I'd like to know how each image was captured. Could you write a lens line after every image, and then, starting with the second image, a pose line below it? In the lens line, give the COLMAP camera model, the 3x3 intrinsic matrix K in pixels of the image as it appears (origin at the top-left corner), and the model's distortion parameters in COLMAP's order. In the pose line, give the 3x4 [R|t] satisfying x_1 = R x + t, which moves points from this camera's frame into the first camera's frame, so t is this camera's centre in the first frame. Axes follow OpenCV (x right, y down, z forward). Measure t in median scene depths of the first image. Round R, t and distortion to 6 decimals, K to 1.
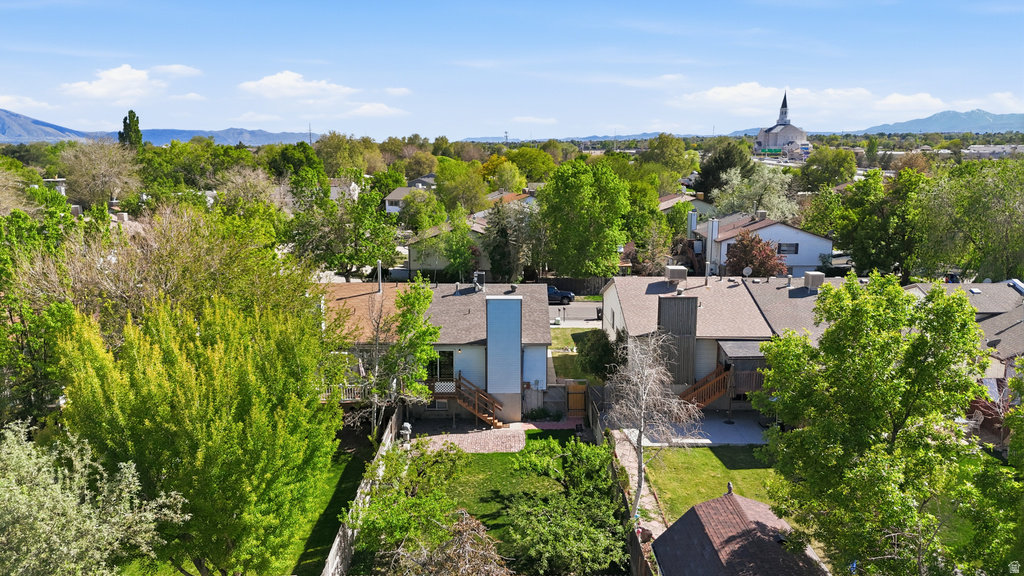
lens RADIAL K [[743.5, 0, 512.0], [0, 743.5, 288.0], [0, 0, 1]] dist [0.069906, -0.067200]
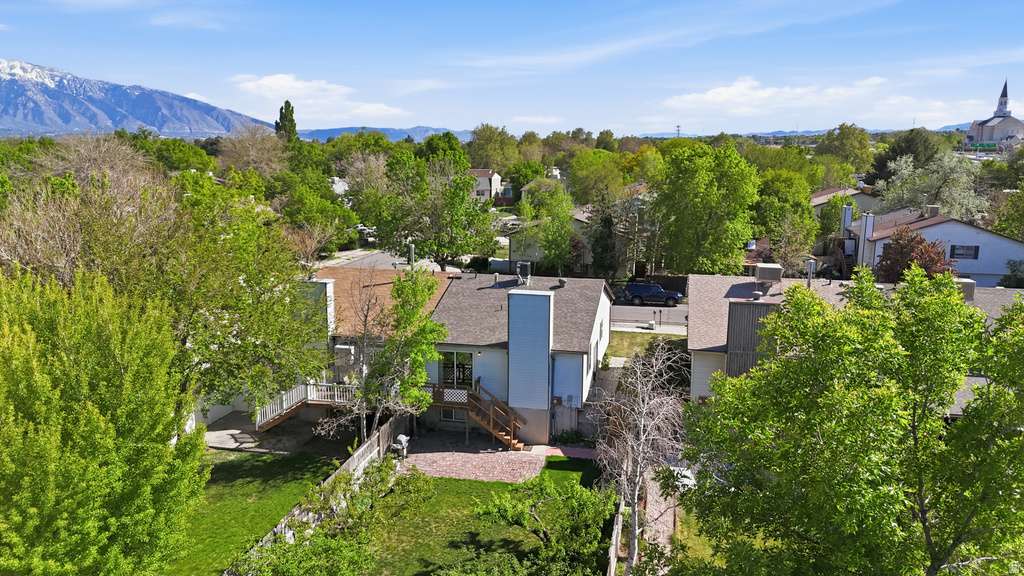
lens RADIAL K [[743.5, 0, 512.0], [0, 743.5, 288.0], [0, 0, 1]] dist [0.069906, -0.067200]
pose [[0.974100, 0.046476, -0.221288, 0.082681], [-0.045490, 0.998919, 0.009550, 0.000538], [0.221493, 0.000764, 0.975162, 0.106026]]
